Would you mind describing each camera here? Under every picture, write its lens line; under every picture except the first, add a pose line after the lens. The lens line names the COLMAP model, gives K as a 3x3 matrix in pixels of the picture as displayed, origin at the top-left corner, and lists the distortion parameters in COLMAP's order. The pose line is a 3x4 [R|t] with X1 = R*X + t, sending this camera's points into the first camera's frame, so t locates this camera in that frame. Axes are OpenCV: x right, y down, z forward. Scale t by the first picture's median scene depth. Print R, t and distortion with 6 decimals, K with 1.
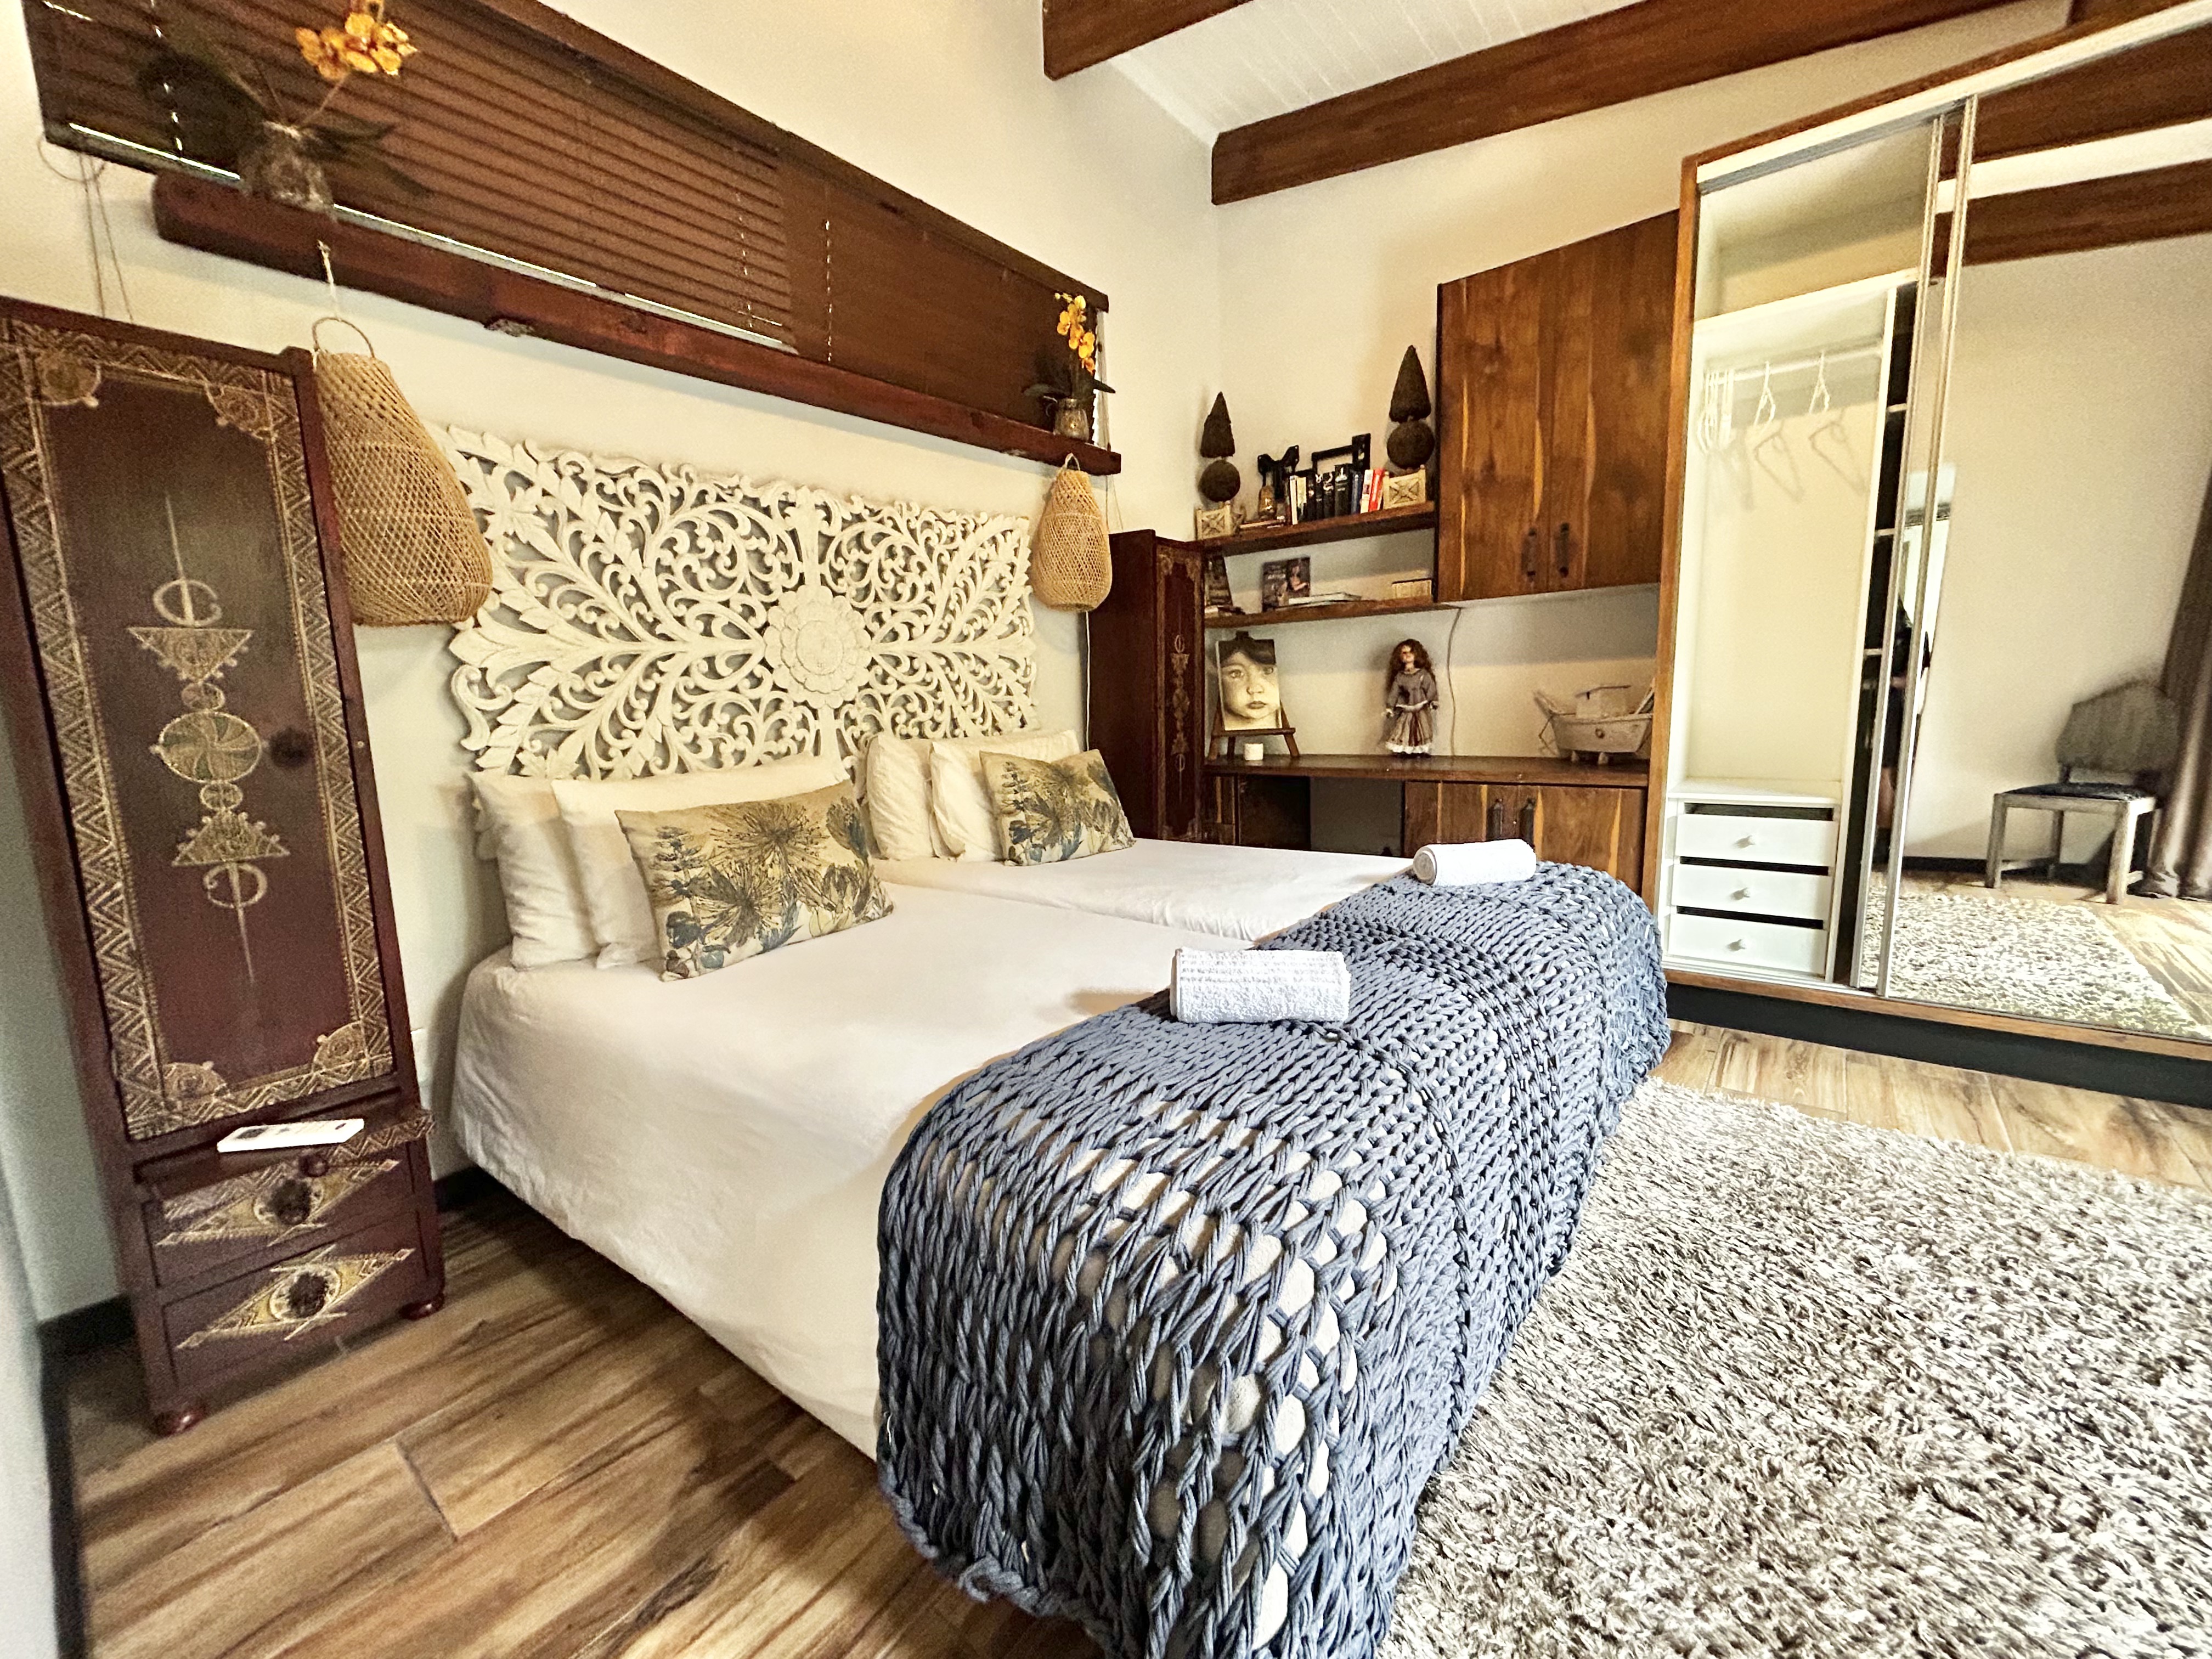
lens RADIAL K [[889.1, 0, 1108.2], [0, 889.1, 829.1], [0, 0, 1]] dist [-0.004339, 0.001489]
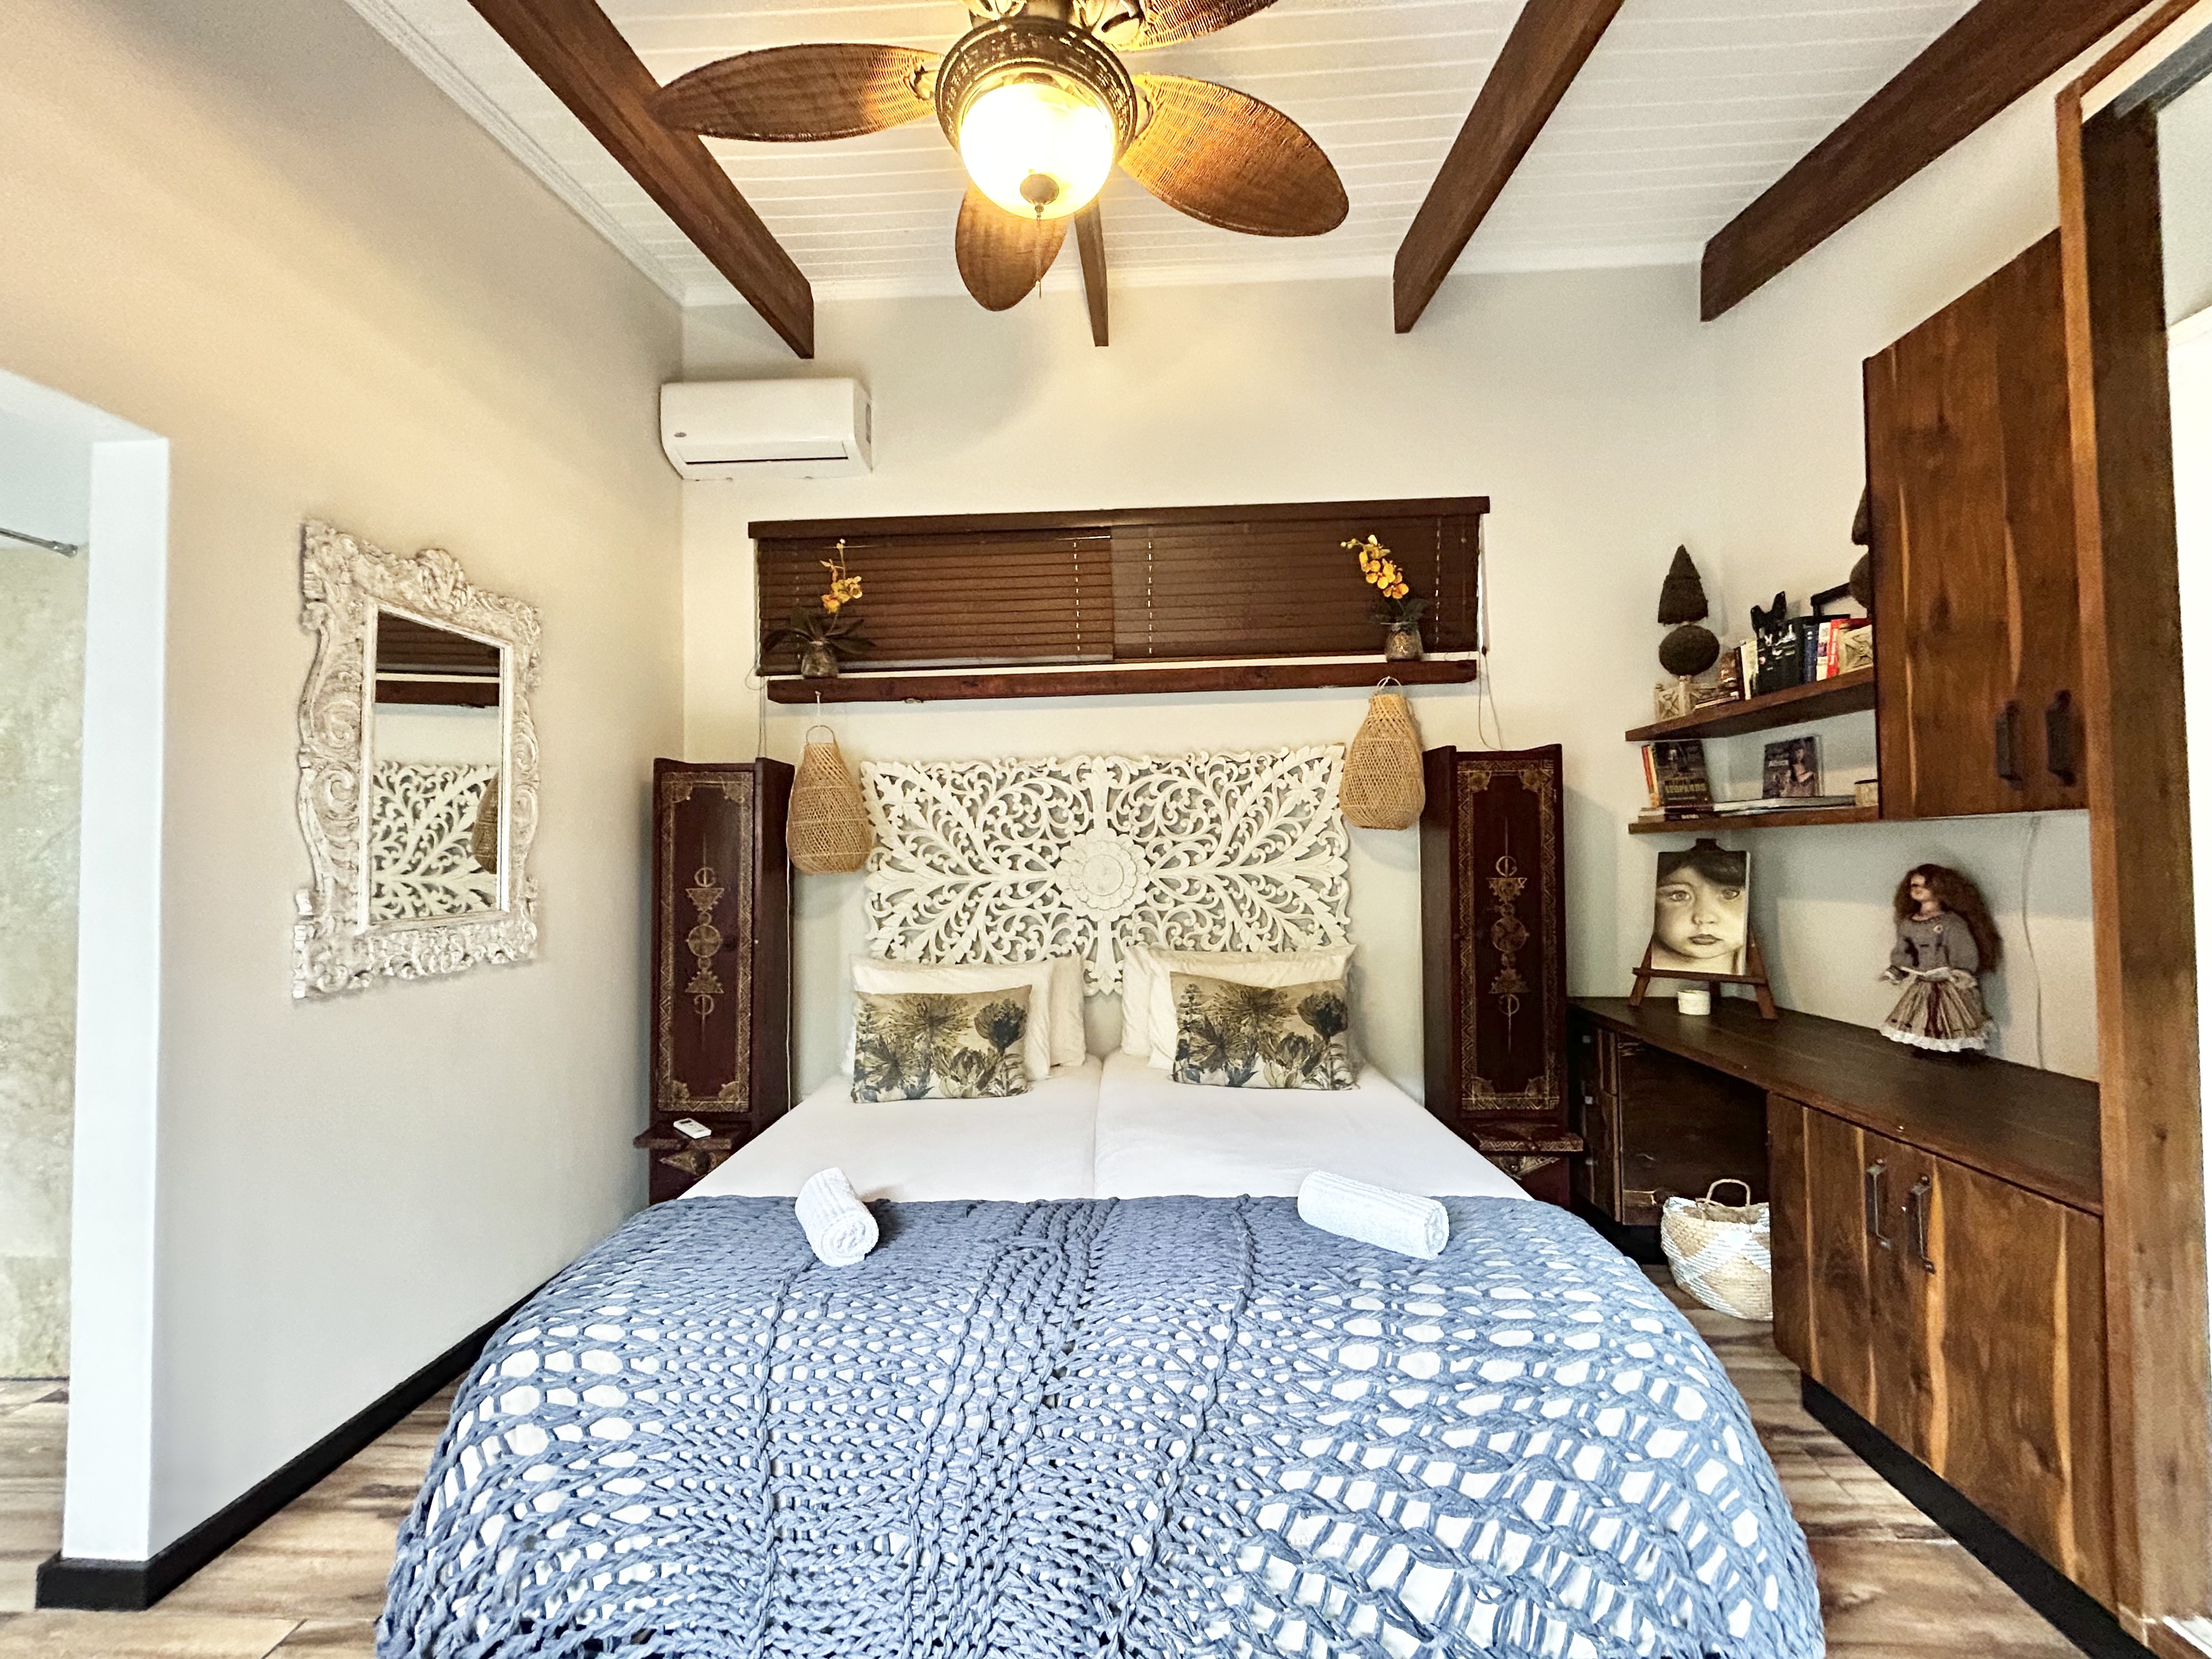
lens RADIAL K [[889.1, 0, 1115.4], [0, 889.1, 828.0], [0, 0, 1]] dist [-0.004339, 0.001489]
pose [[0.587187, 0.003652, -0.809443, 0.734532], [-0.127219, 0.987978, -0.087829, -0.160651], [0.799392, 0.154549, 0.580592, 0.254086]]
